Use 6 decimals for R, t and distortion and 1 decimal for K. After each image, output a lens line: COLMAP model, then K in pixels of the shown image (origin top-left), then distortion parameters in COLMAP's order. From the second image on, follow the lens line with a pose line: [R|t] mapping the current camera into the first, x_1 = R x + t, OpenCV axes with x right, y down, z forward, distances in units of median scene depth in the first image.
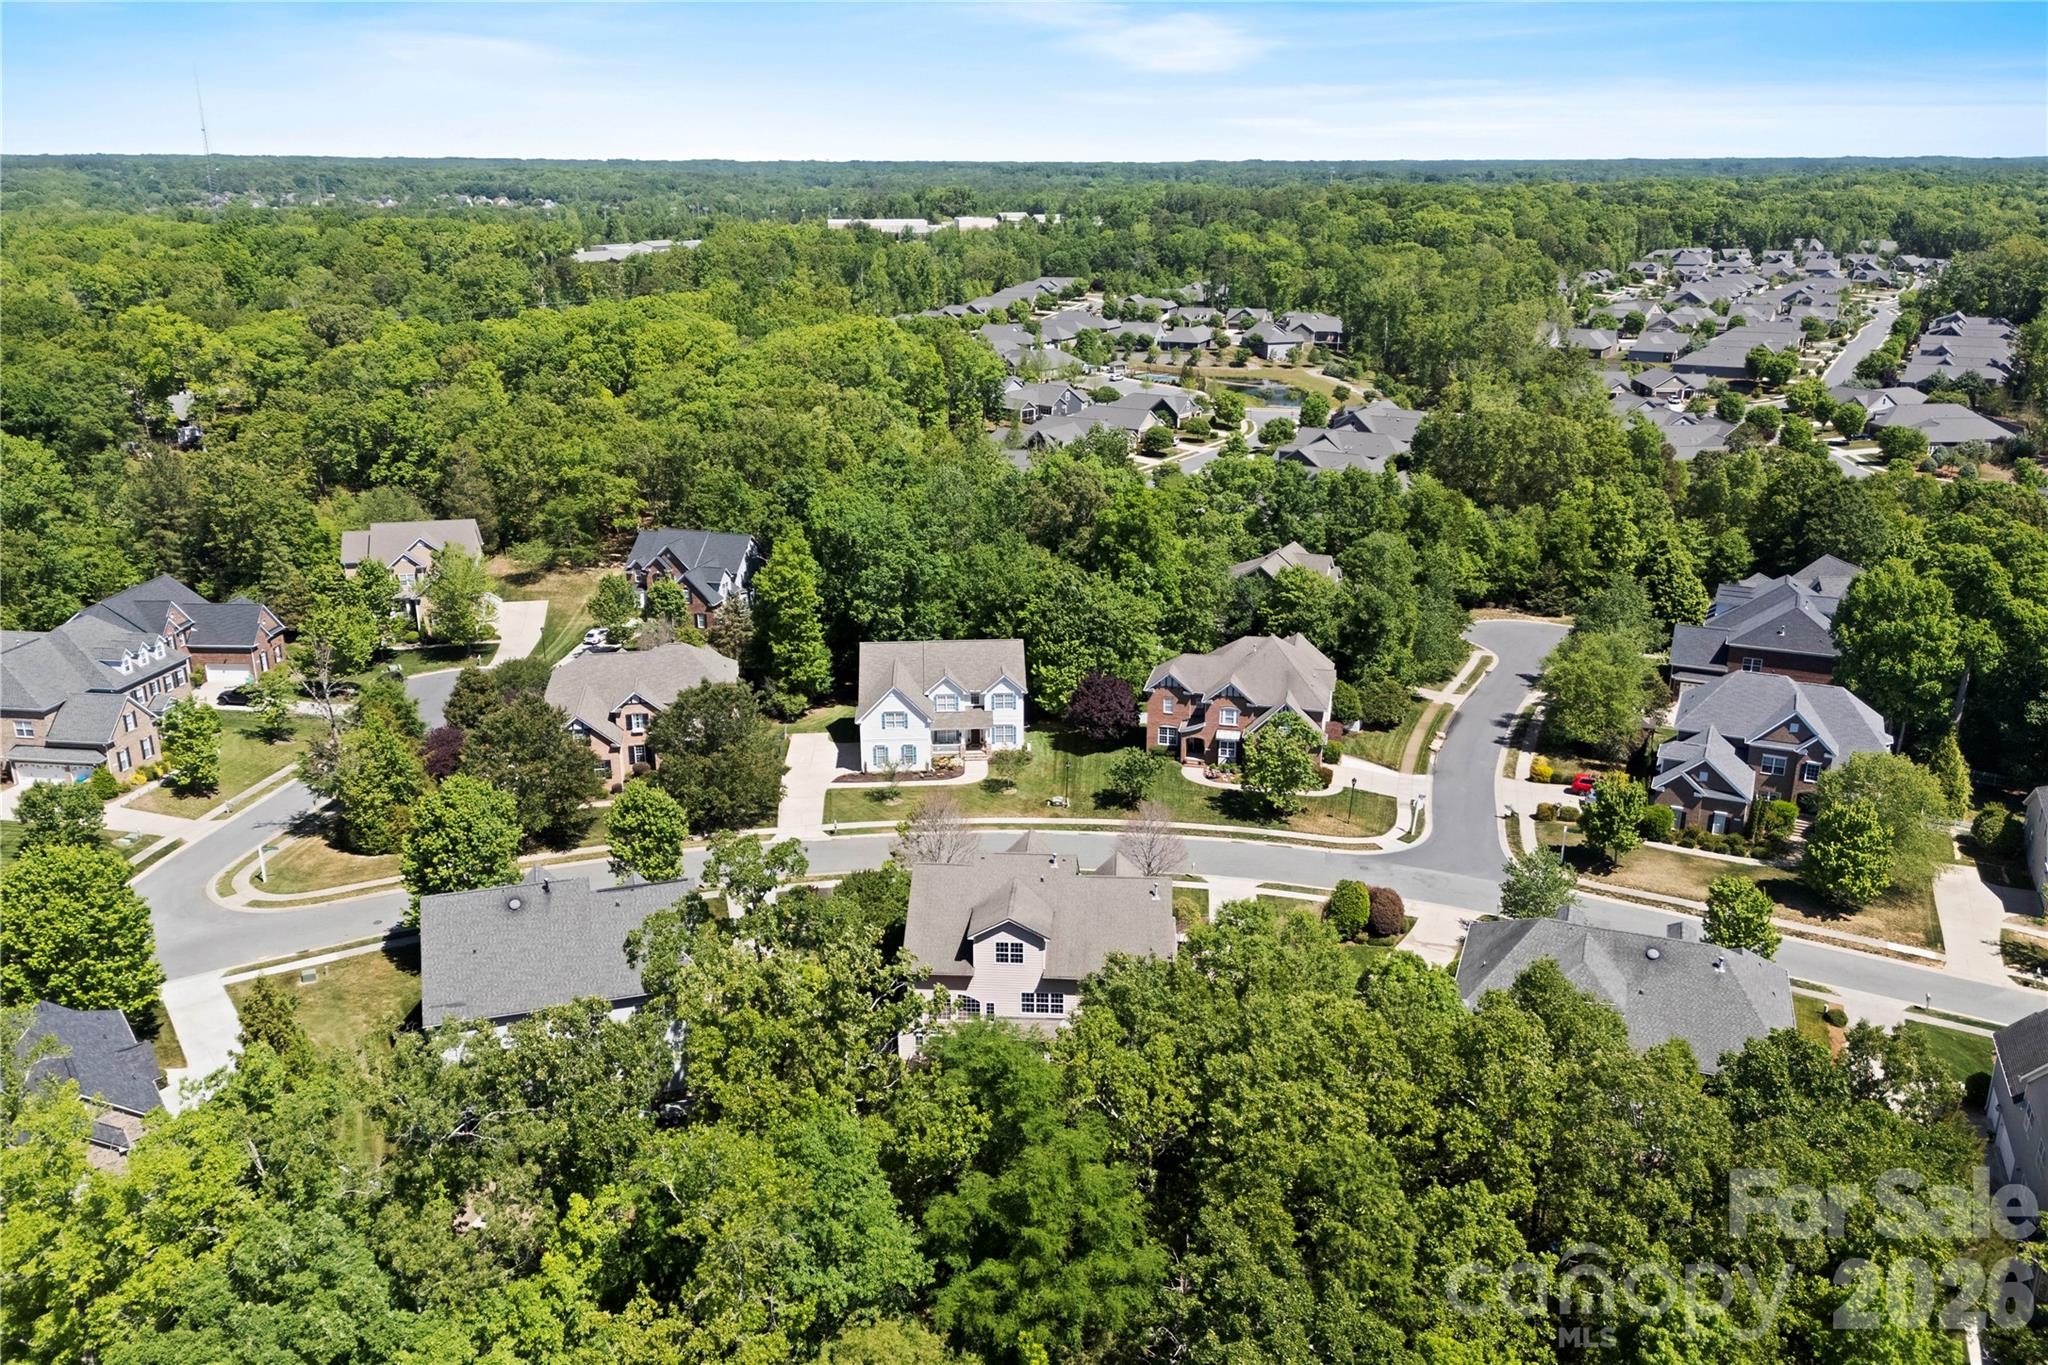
lens RADIAL K [[1507.9, 0, 1042.2], [0, 1507.9, 691.4], [0, 0, 1]] dist [0.095600, -0.096000]
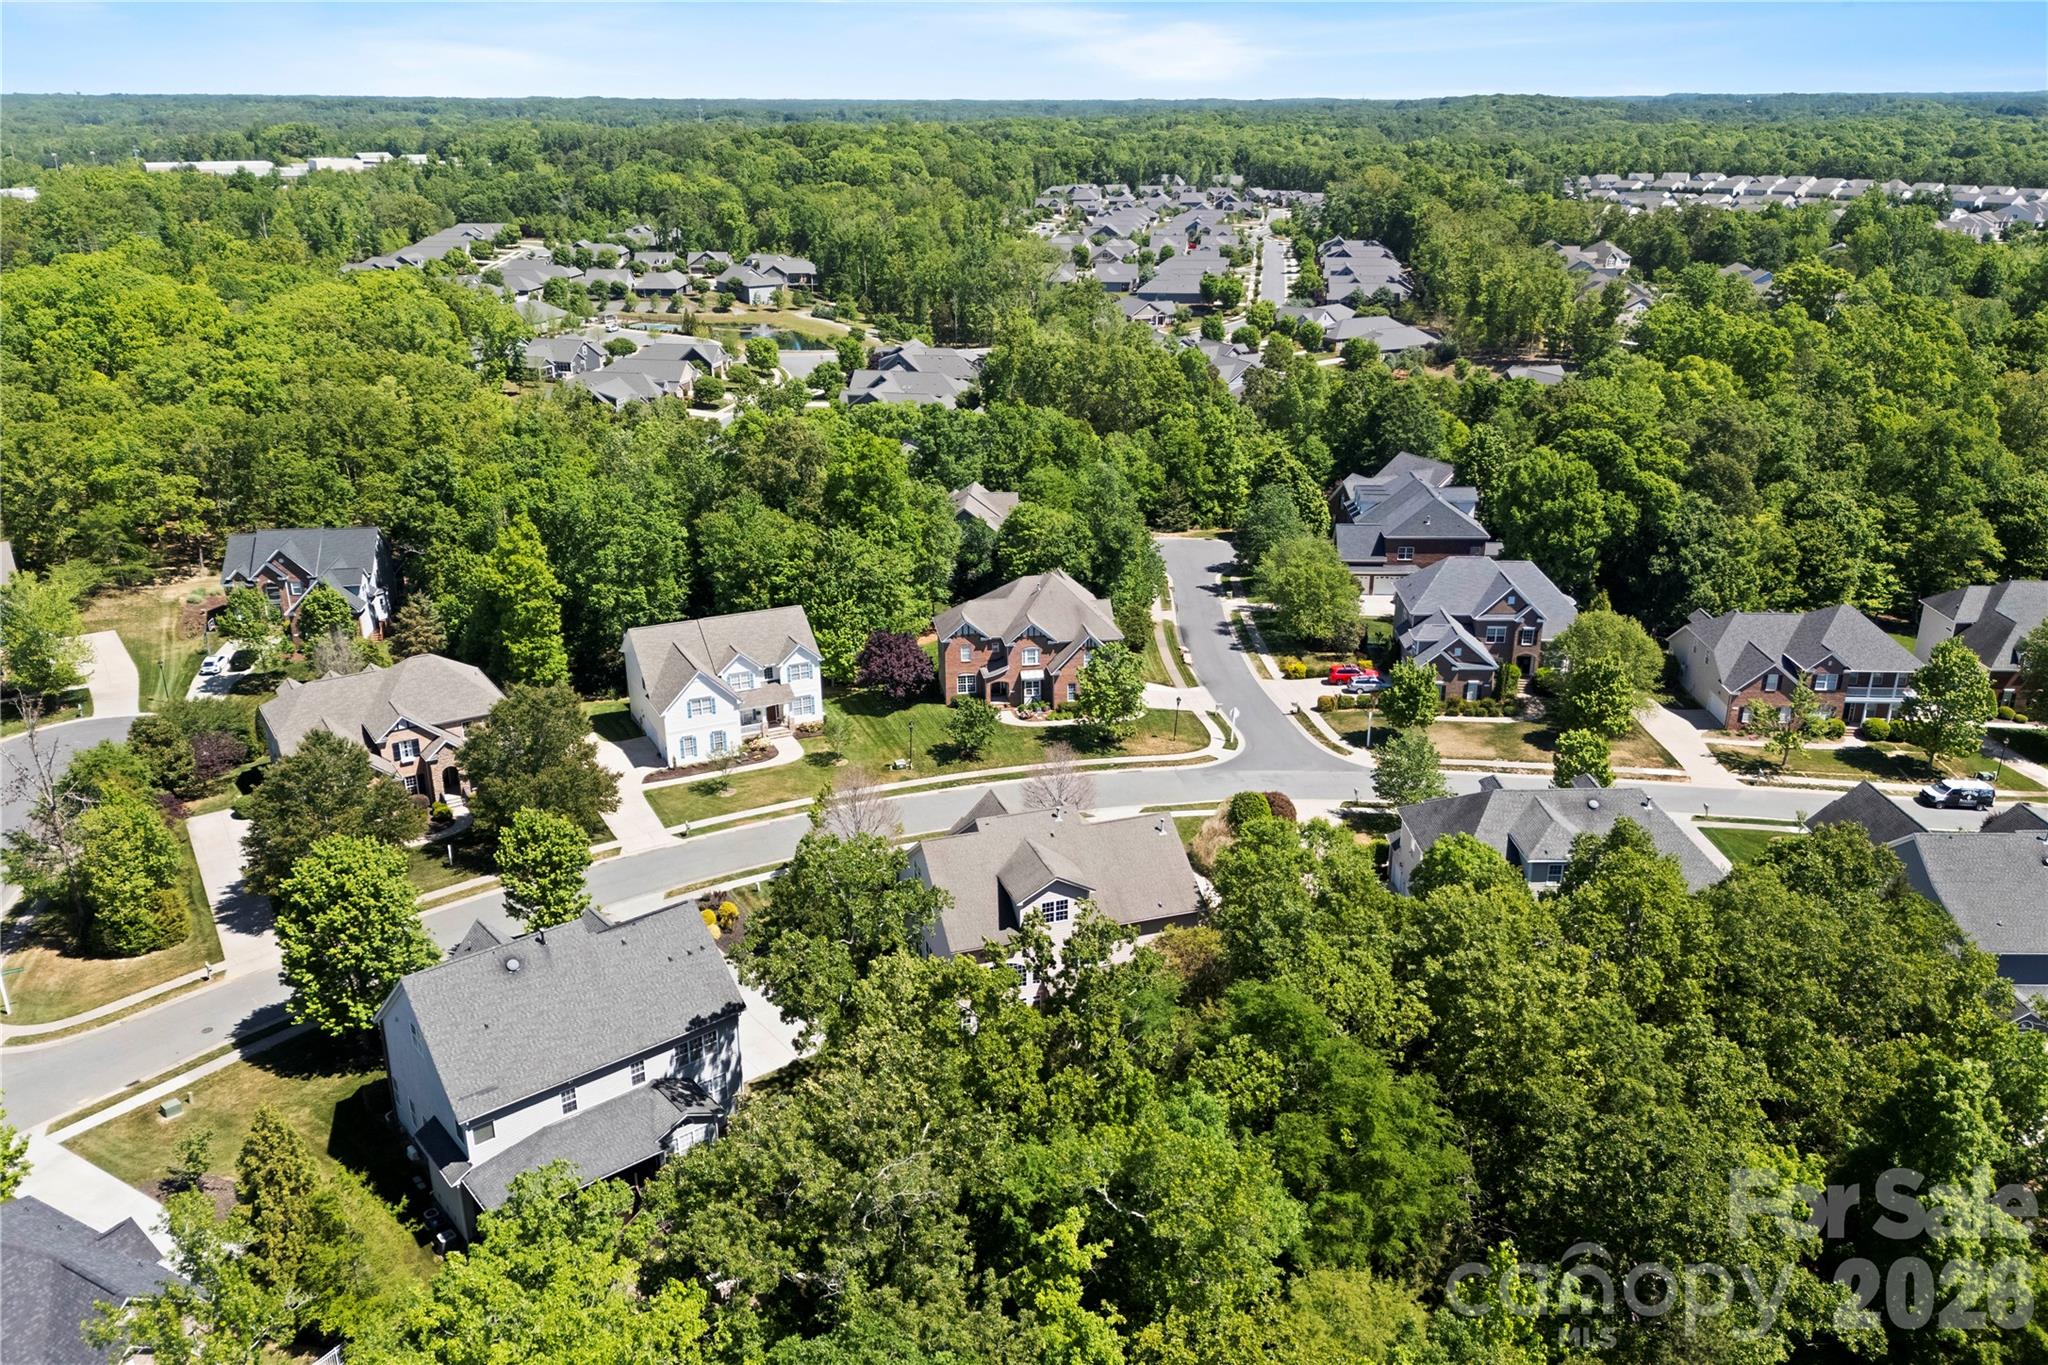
lens RADIAL K [[1507.9, 0, 1042.2], [0, 1507.9, 691.4], [0, 0, 1]] dist [0.095600, -0.096000]
pose [[0.927635, -0.138391, 0.346903, -0.197223], [0.126001, 0.990325, 0.058140, -0.015724], [-0.351593, -0.010223, 0.936097, 0.045193]]
